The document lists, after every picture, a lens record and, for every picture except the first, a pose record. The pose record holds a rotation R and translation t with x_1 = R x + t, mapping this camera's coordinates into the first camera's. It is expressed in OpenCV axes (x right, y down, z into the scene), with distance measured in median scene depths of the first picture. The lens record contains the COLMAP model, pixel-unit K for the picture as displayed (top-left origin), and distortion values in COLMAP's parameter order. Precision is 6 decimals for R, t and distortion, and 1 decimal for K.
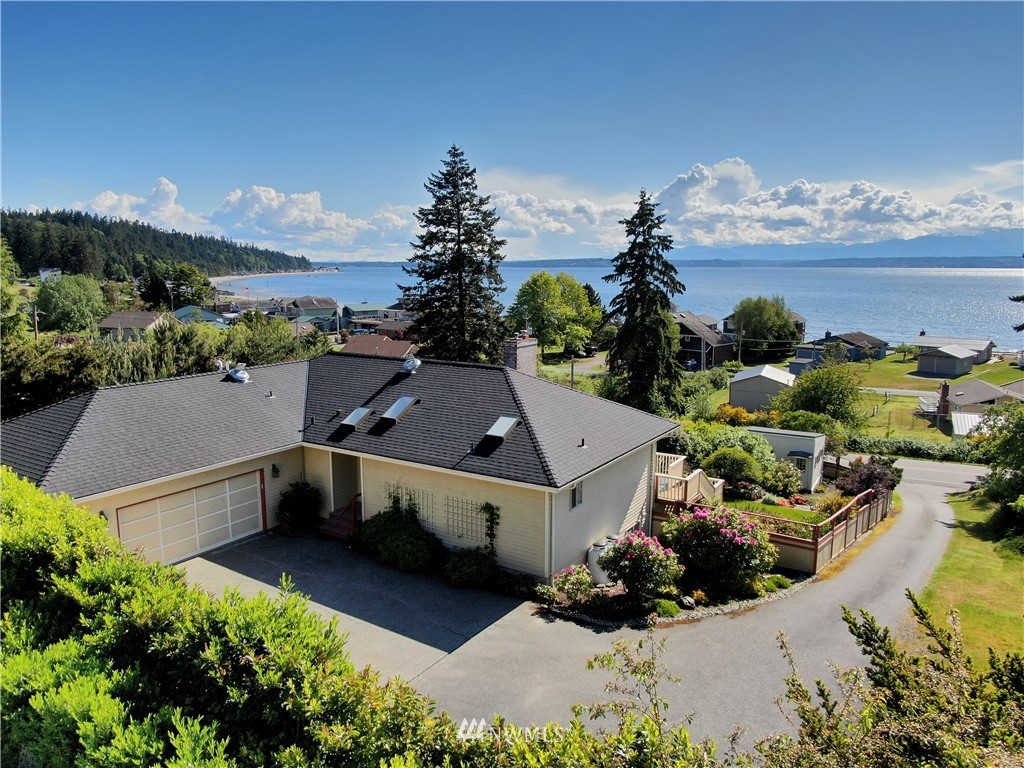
lens RADIAL K [[739.3, 0, 512.0], [0, 739.3, 384.0], [0, 0, 1]] dist [-0.001156, 0.000313]
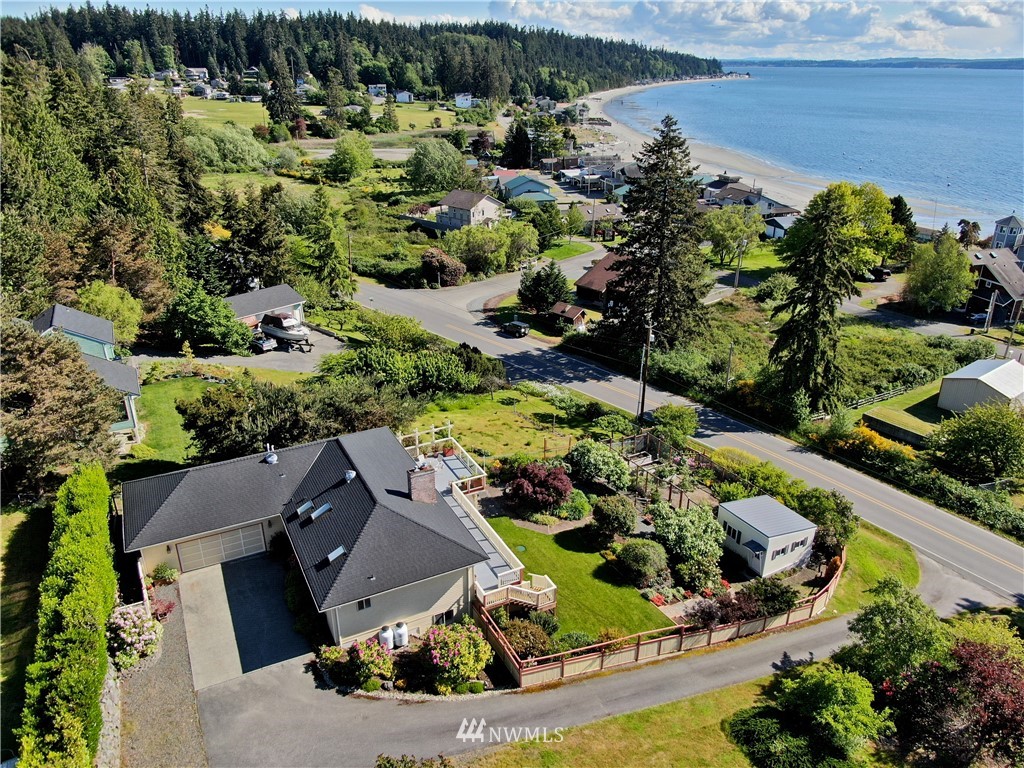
lens RADIAL K [[739.3, 0, 512.0], [0, 739.3, 384.0], [0, 0, 1]] dist [-0.001156, 0.000313]
pose [[0.866260, 0.201877, -0.456989, 0.031110], [-0.083339, 0.960297, 0.266240, -0.024175], [0.492593, -0.192548, 0.848691, -0.006404]]
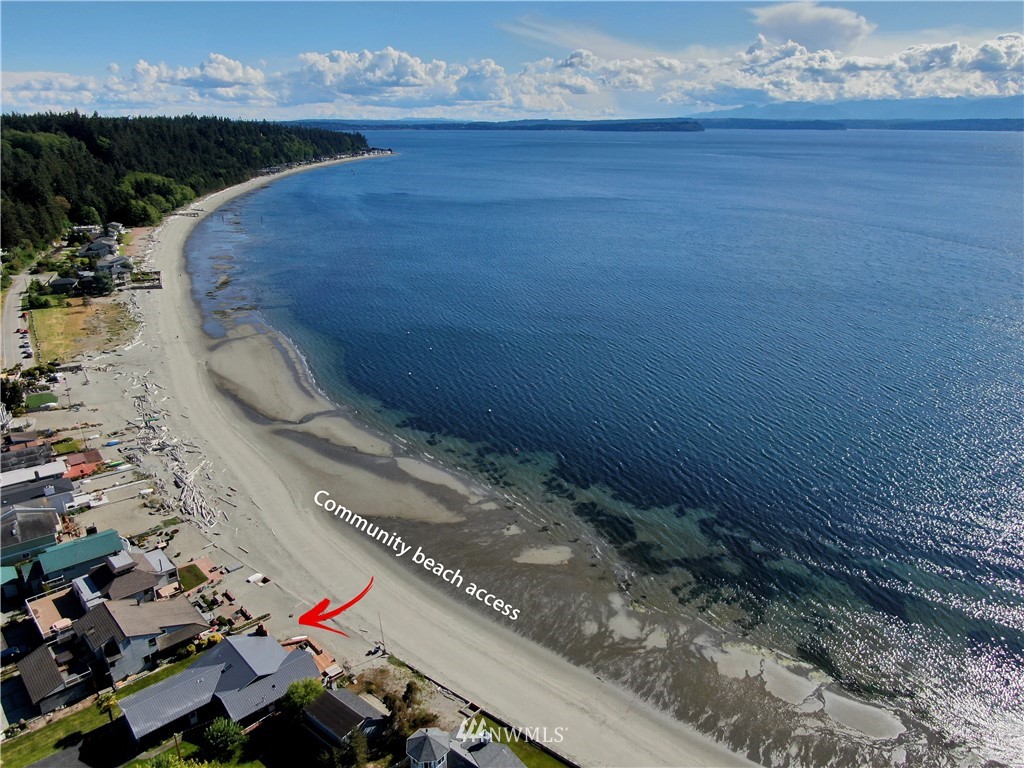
lens RADIAL K [[739.3, 0, 512.0], [0, 739.3, 384.0], [0, 0, 1]] dist [-0.001156, 0.000313]
pose [[0.997778, -0.063197, 0.021094, -0.373725], [0.060747, 0.992976, 0.101535, 0.150109], [-0.027362, -0.100028, 0.994608, 0.149881]]
